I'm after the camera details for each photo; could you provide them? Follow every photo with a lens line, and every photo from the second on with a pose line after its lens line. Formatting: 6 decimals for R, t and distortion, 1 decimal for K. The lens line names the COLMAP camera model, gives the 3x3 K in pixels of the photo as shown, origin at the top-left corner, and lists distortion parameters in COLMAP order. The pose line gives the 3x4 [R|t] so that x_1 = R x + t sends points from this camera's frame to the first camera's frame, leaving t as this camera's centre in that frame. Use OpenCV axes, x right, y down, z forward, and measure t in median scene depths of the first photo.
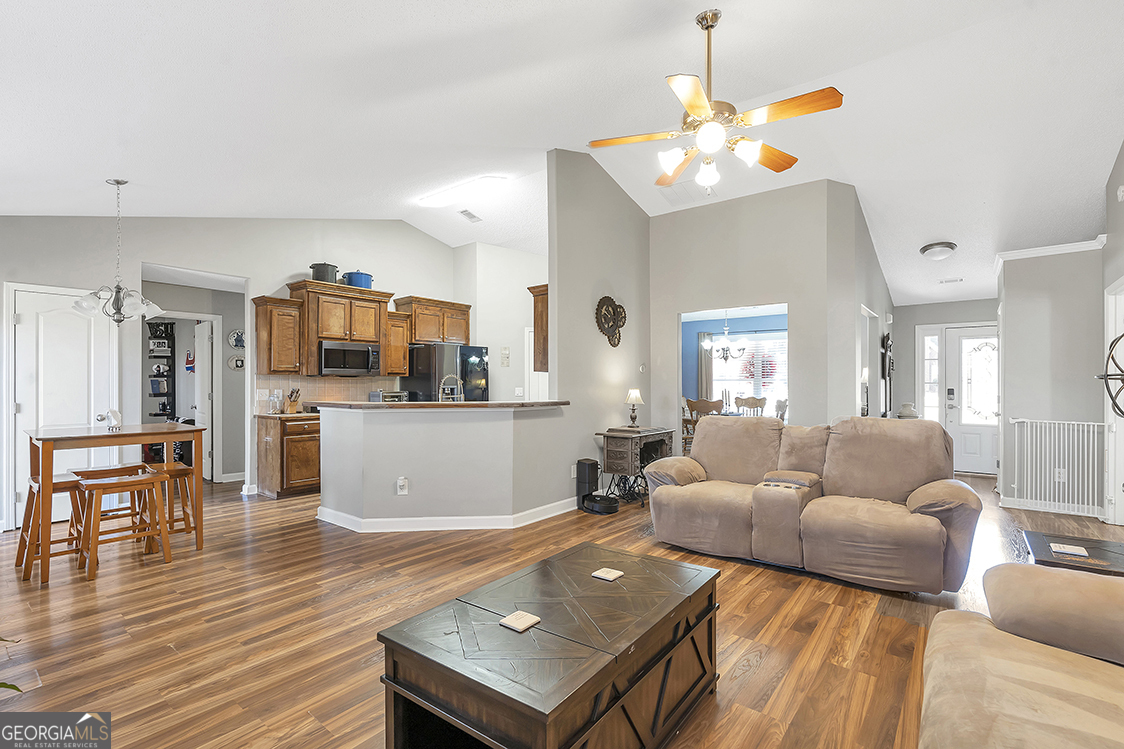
lens RADIAL K [[512.6, 0, 560.6], [0, 512.6, 382.9], [0, 0, 1]] dist [-0.008426, 0.004216]
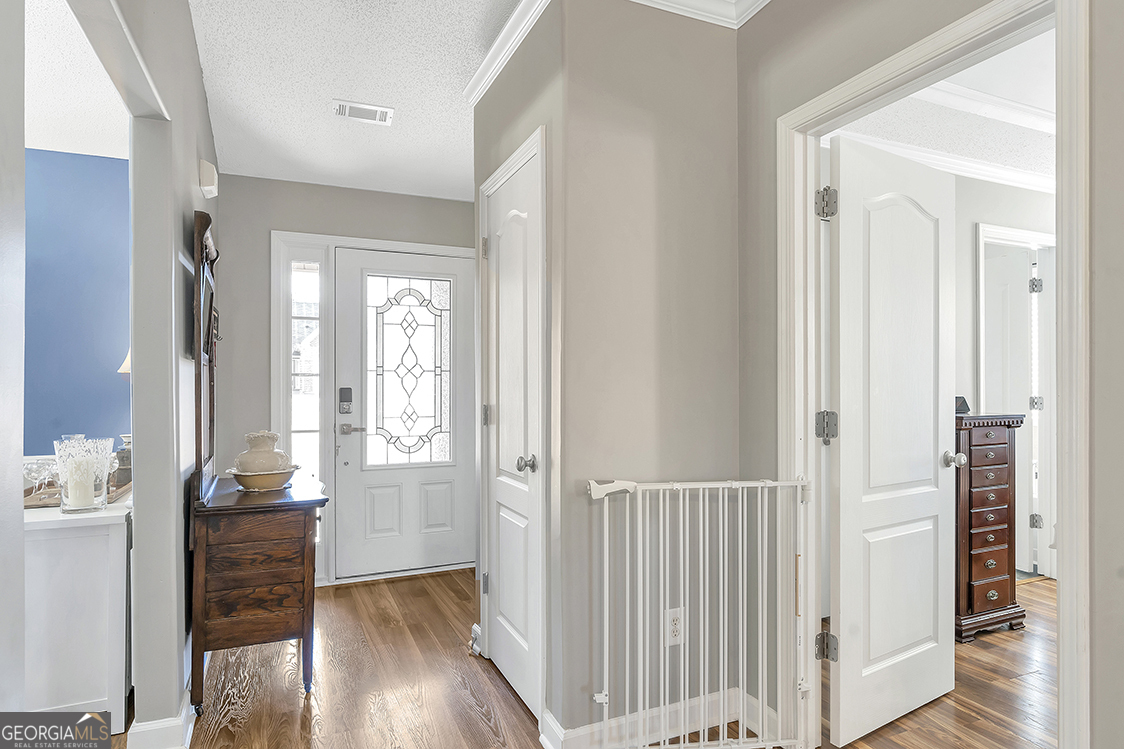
lens RADIAL K [[641.2, 0, 573.7], [0, 641.2, 380.1], [0, 0, 1]] dist [-0.008755, 0.001492]
pose [[0.457597, 0.000674, 0.889159, 0.373752], [0.000820, 0.999999, -0.001180, 0.005903], [-0.889159, 0.001269, 0.457596, 0.586130]]
